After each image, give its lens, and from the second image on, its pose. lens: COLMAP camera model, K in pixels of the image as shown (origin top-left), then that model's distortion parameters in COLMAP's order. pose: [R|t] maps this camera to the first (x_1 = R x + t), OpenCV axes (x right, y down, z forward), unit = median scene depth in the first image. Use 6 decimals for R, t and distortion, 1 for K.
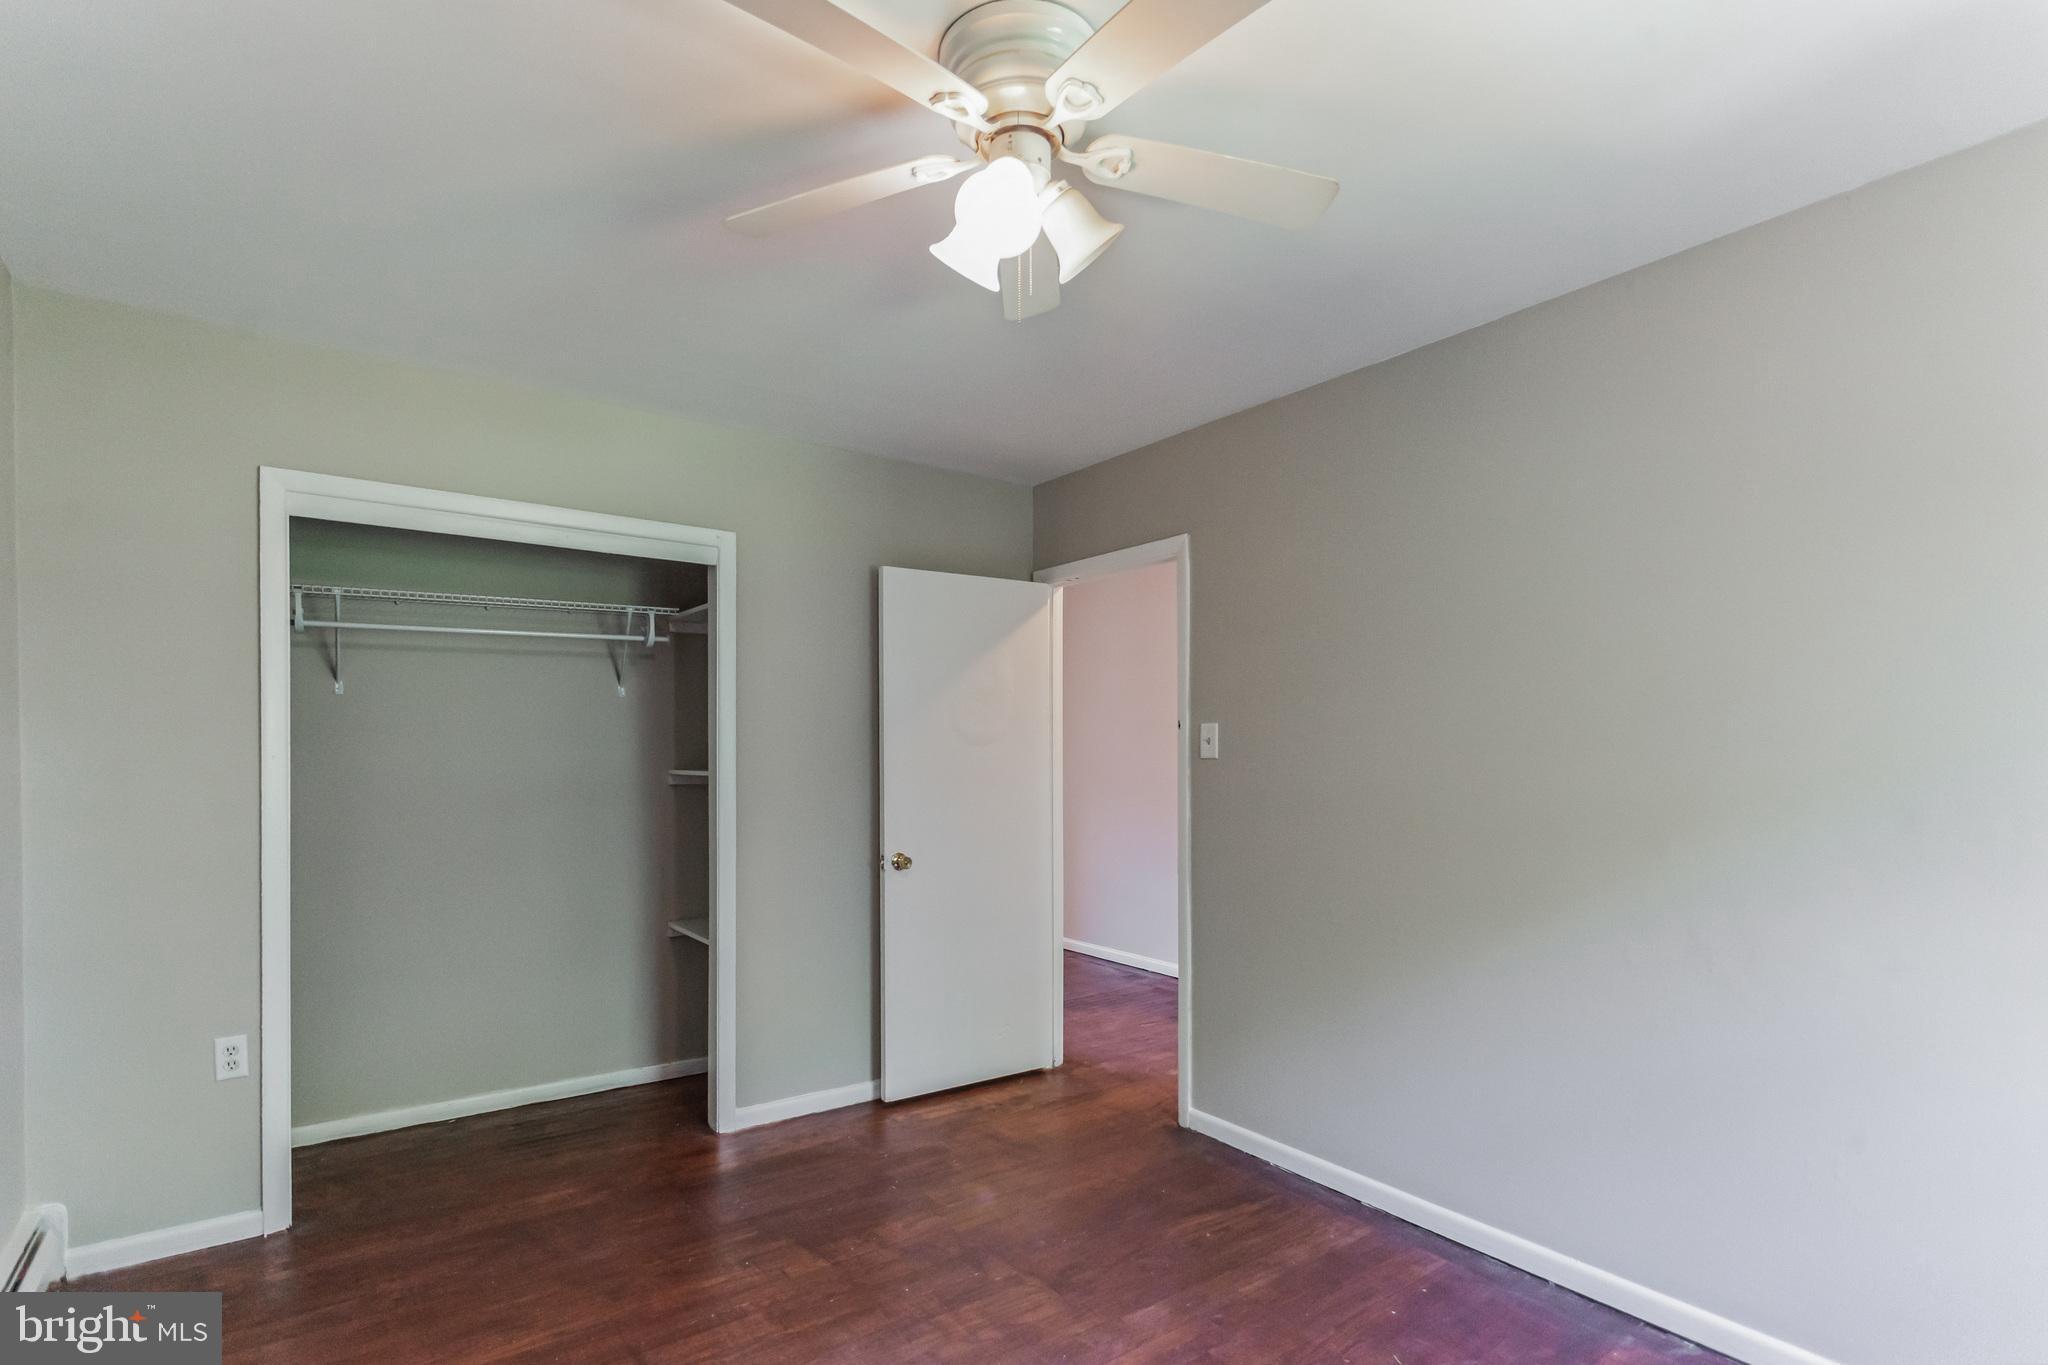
lens RADIAL K [[980.1, 0, 1020.6], [0, 980.1, 742.6], [0, 0, 1]] dist [0.004565, 0.000547]
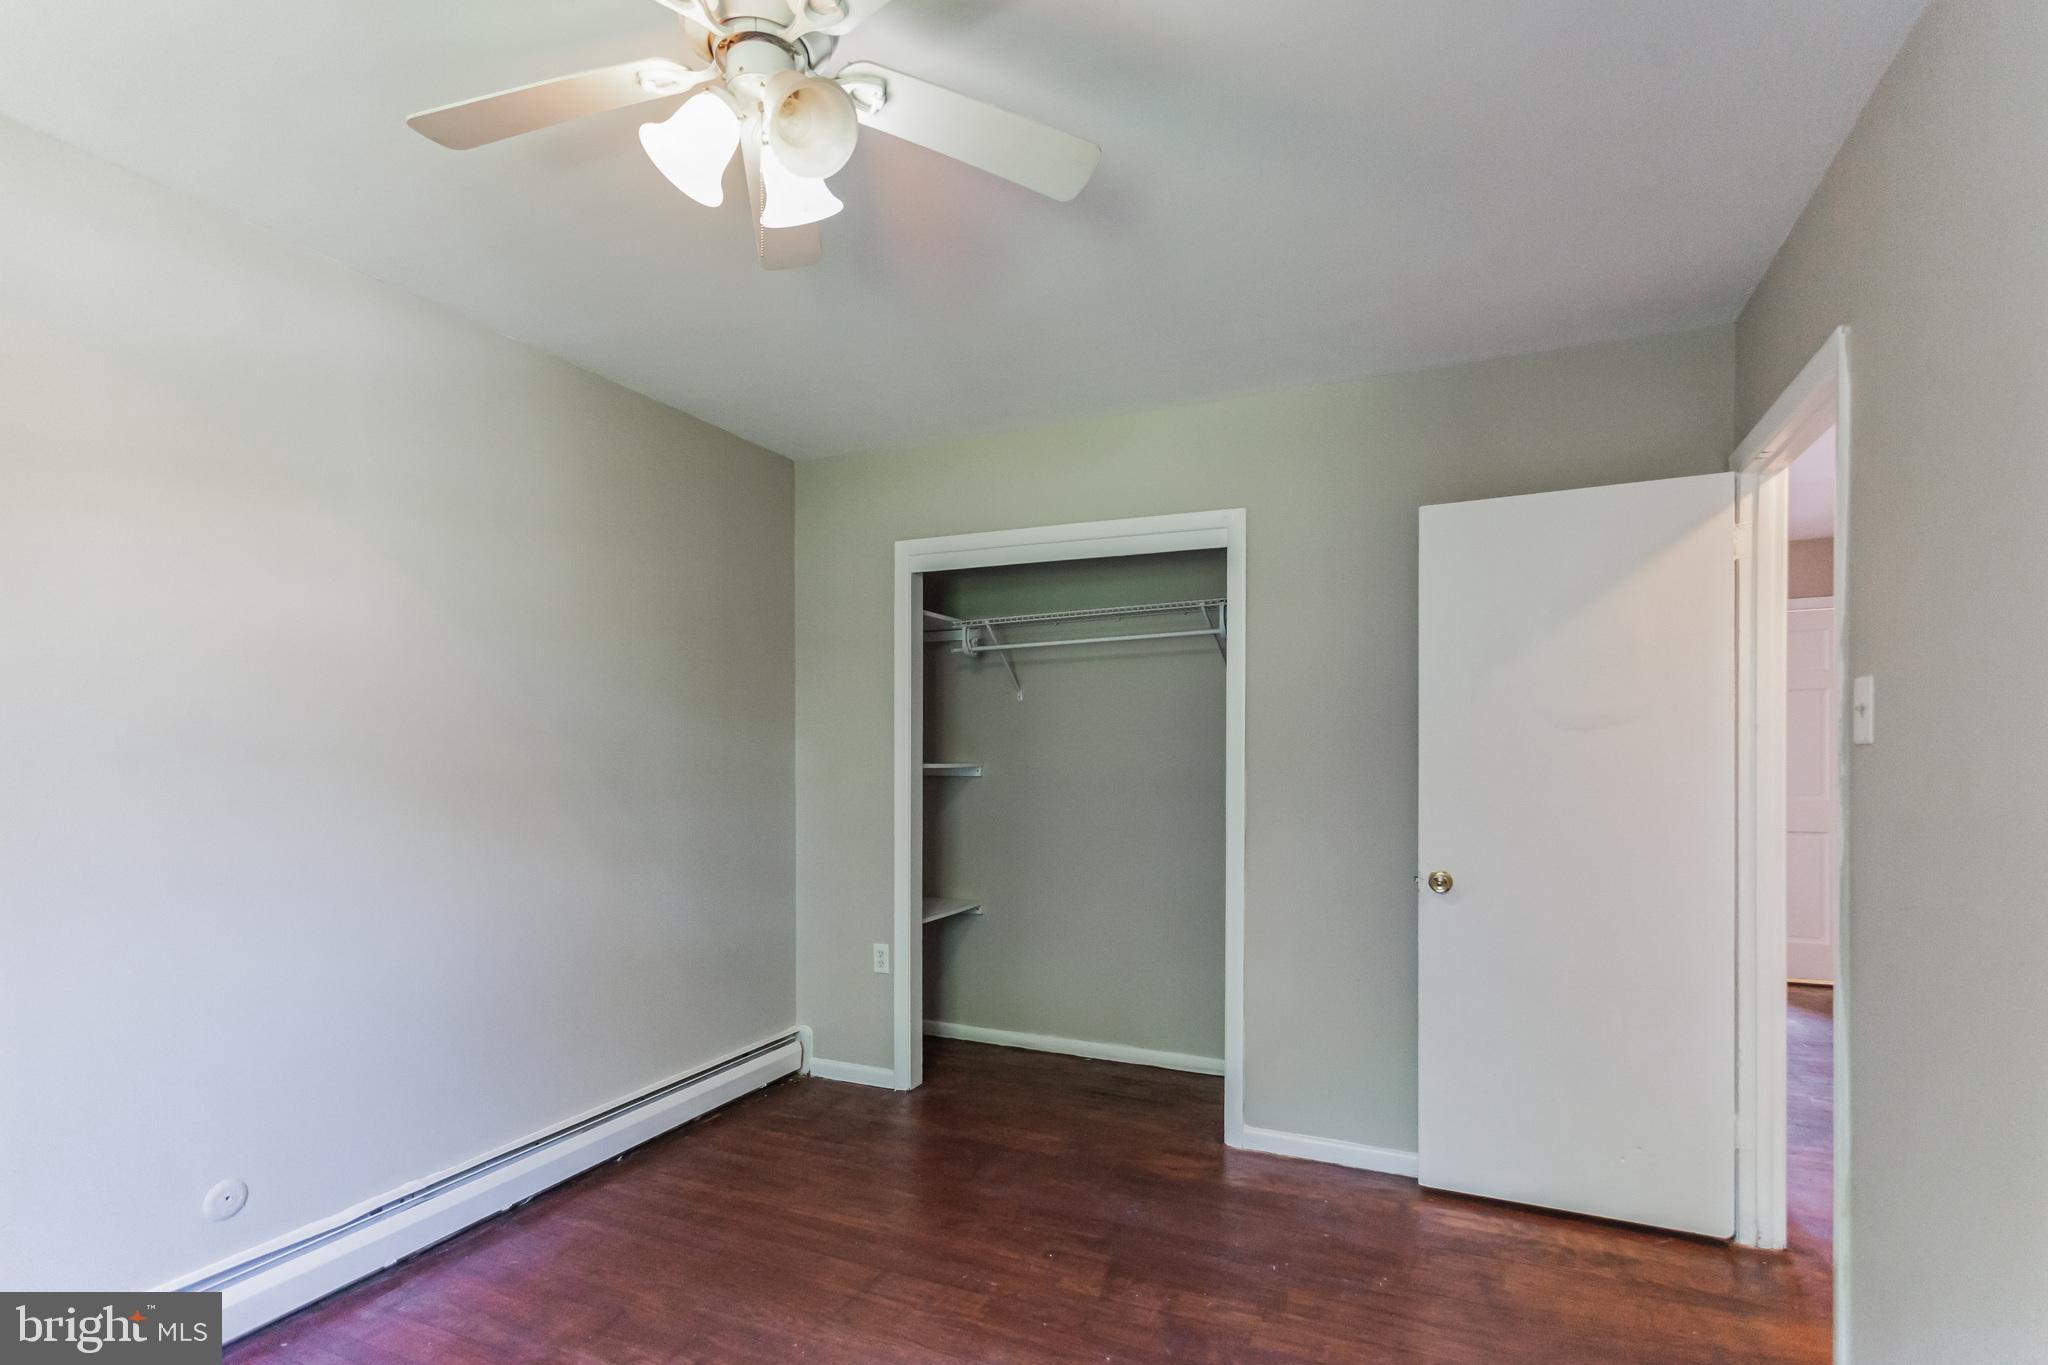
lens RADIAL K [[1005.2, 0, 1029.3], [0, 1005.2, 731.5], [0, 0, 1]] dist [0.011613, 0.000505]
pose [[0.501276, -0.020552, -0.865043, 0.441481], [0.013275, 0.999783, -0.016060, 0.012385], [0.865186, -0.003433, 0.501440, 0.345744]]
